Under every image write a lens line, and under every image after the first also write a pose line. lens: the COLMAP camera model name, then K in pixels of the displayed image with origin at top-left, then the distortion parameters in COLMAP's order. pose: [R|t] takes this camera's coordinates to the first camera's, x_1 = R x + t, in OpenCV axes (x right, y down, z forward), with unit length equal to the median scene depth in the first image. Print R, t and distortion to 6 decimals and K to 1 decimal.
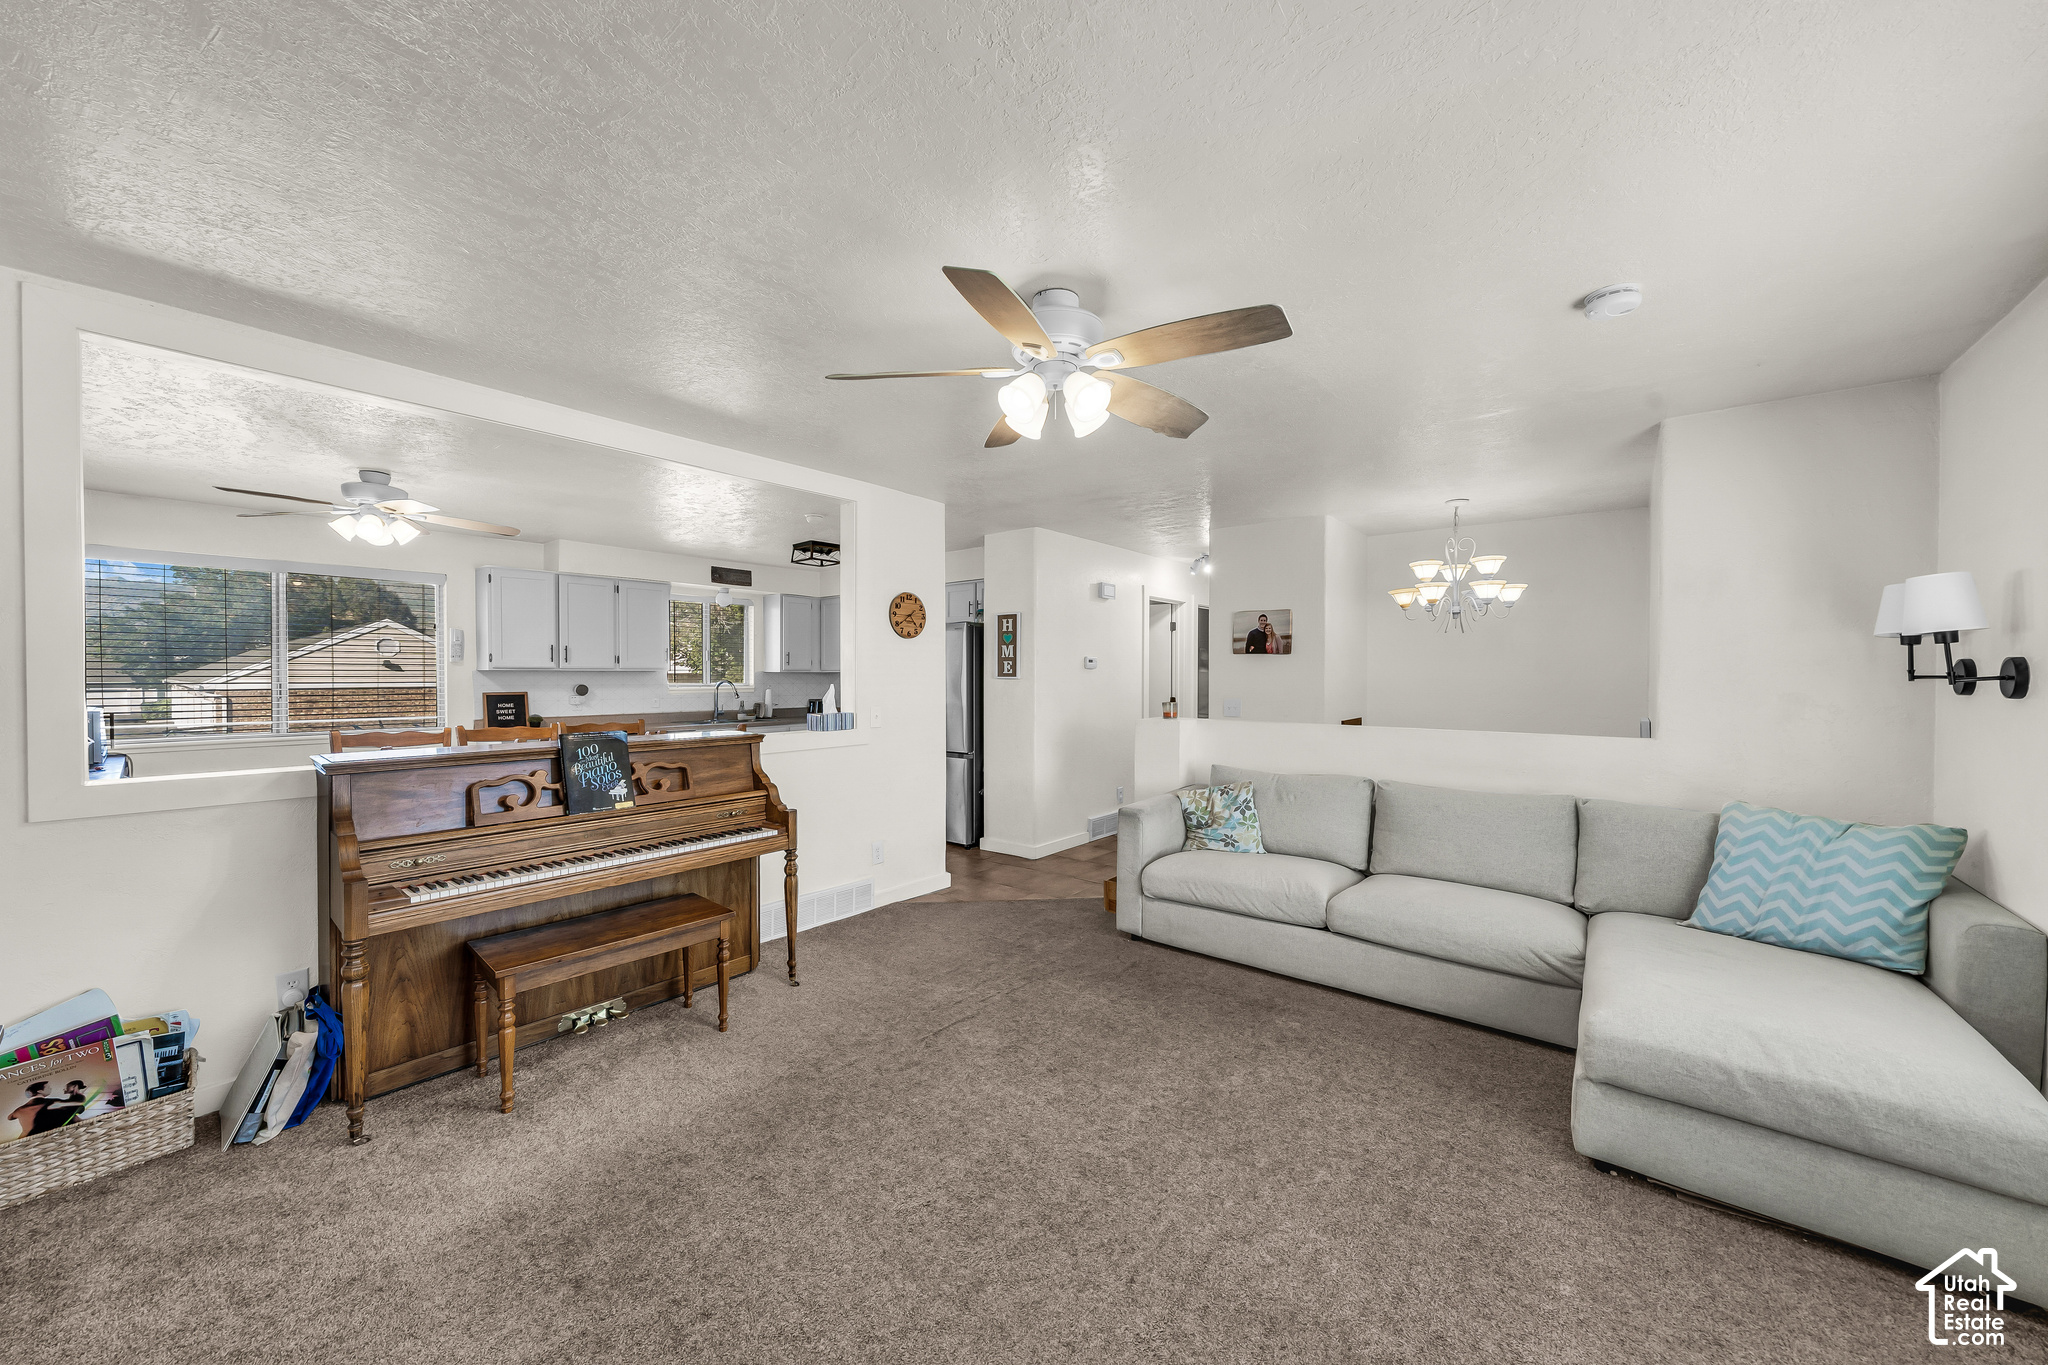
lens RADIAL K [[743.0, 0, 1019.0], [0, 743.0, 679.8], [0, 0, 1]] dist [0.000038, -0.000050]
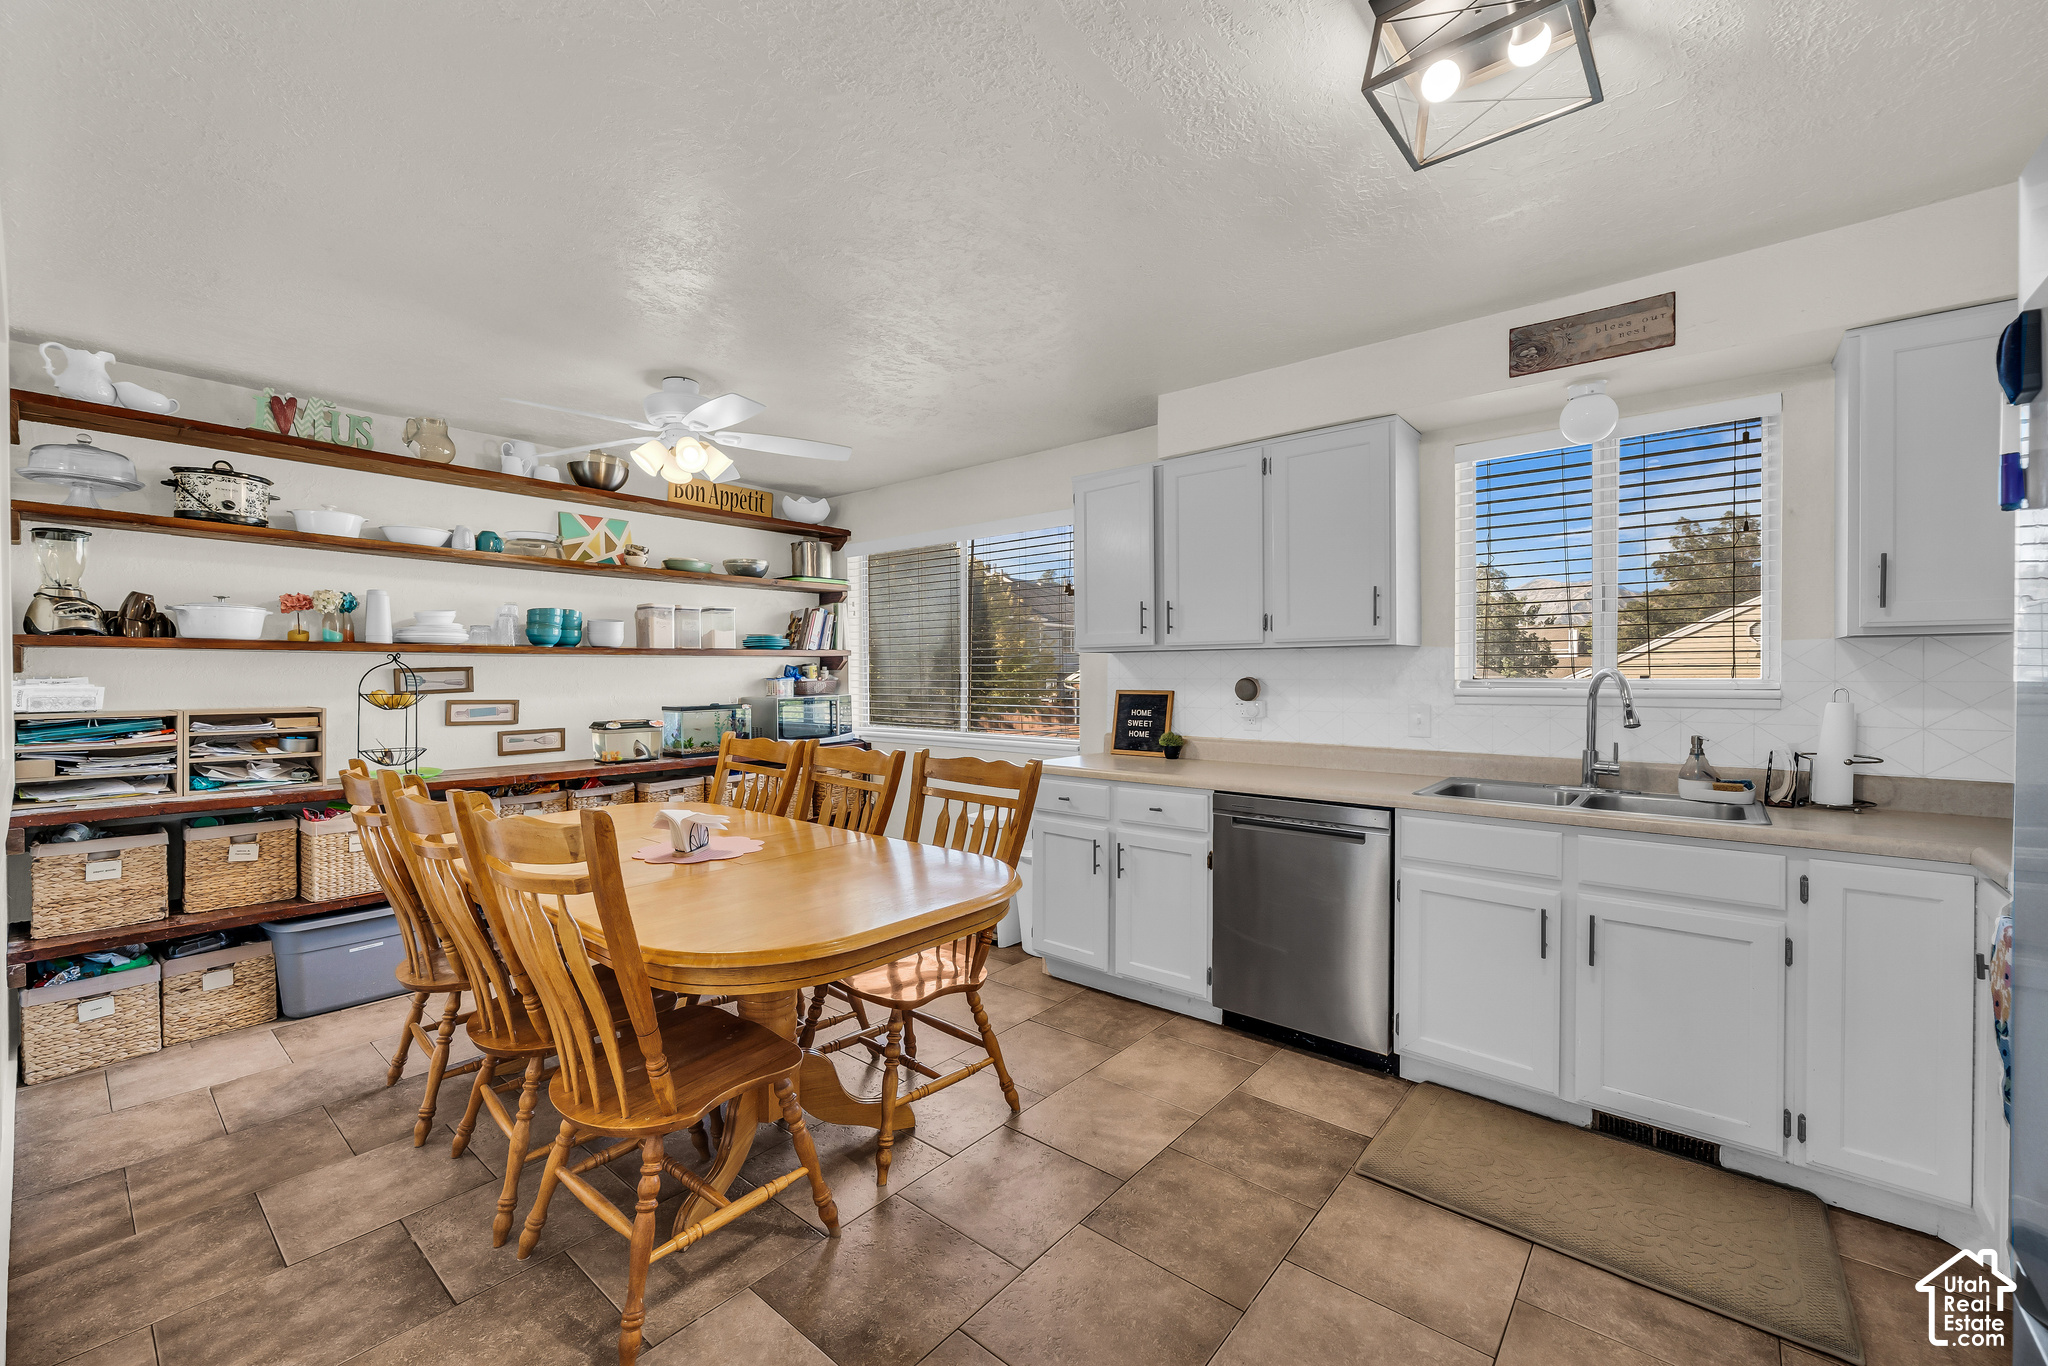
lens RADIAL K [[838.9, 0, 1007.8], [0, 838.9, 685.5], [0, 0, 1]] dist [-0.000867, -0.000063]
pose [[-0.005575, 0.012322, -0.999909, -0.036334], [-0.004873, 0.999912, 0.012349, 0.005552], [0.999973, 0.004942, -0.005514, 0.900277]]
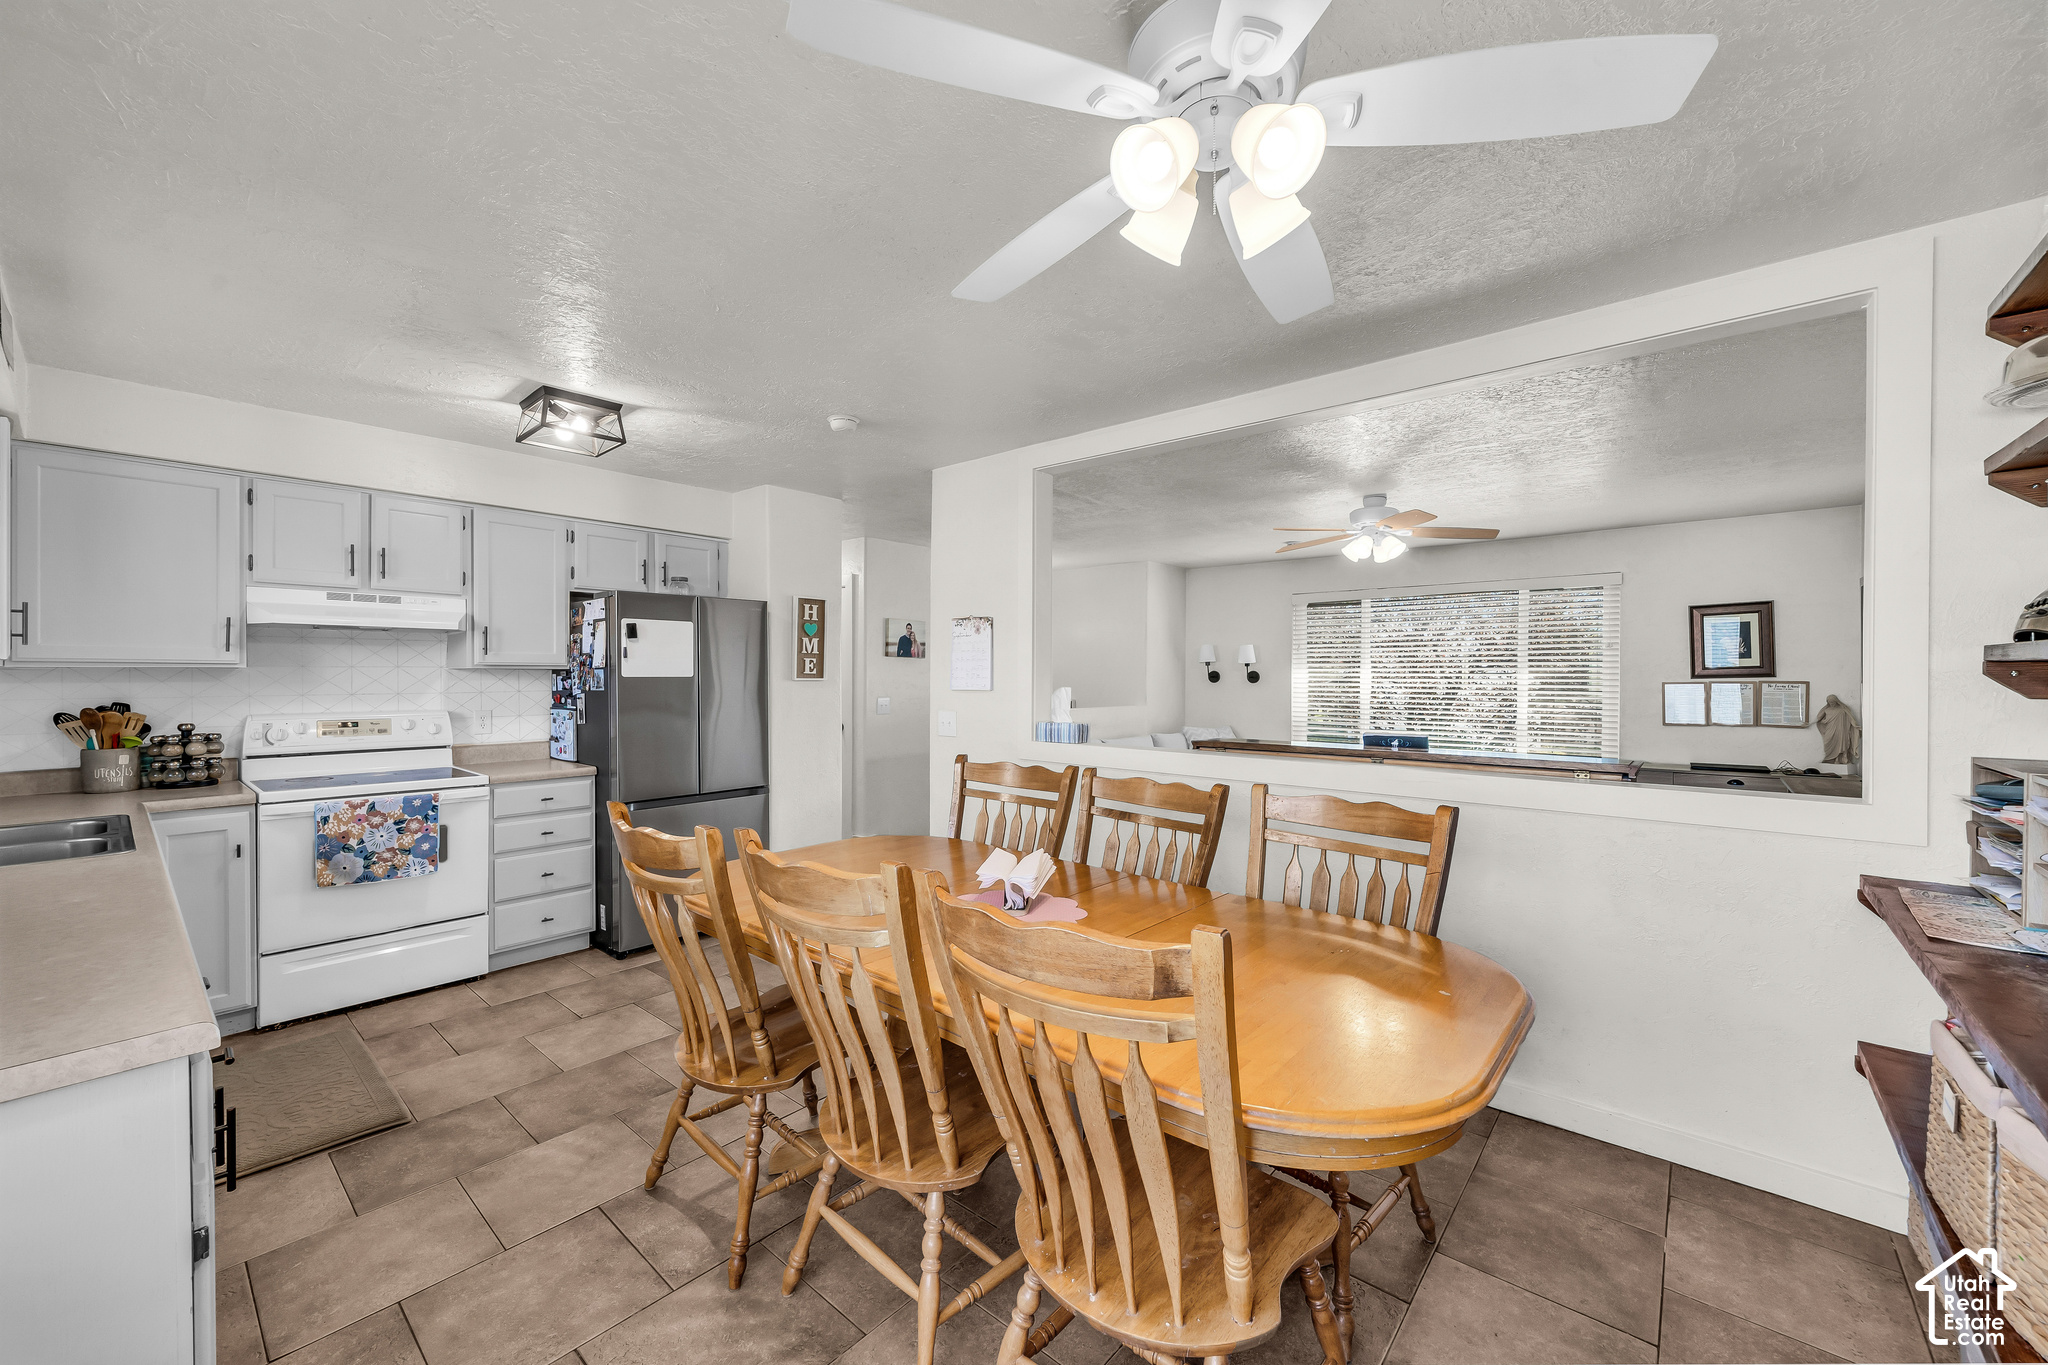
lens RADIAL K [[794.4, 0, 1015.5], [0, 794.4, 680.3], [0, 0, 1]] dist [-0.003903, 0.000689]
pose [[0.009348, -0.005723, 0.999940, -0.807550], [0.004715, 0.999973, 0.005679, -0.005123], [-0.999945, 0.004662, 0.009375, 0.734657]]
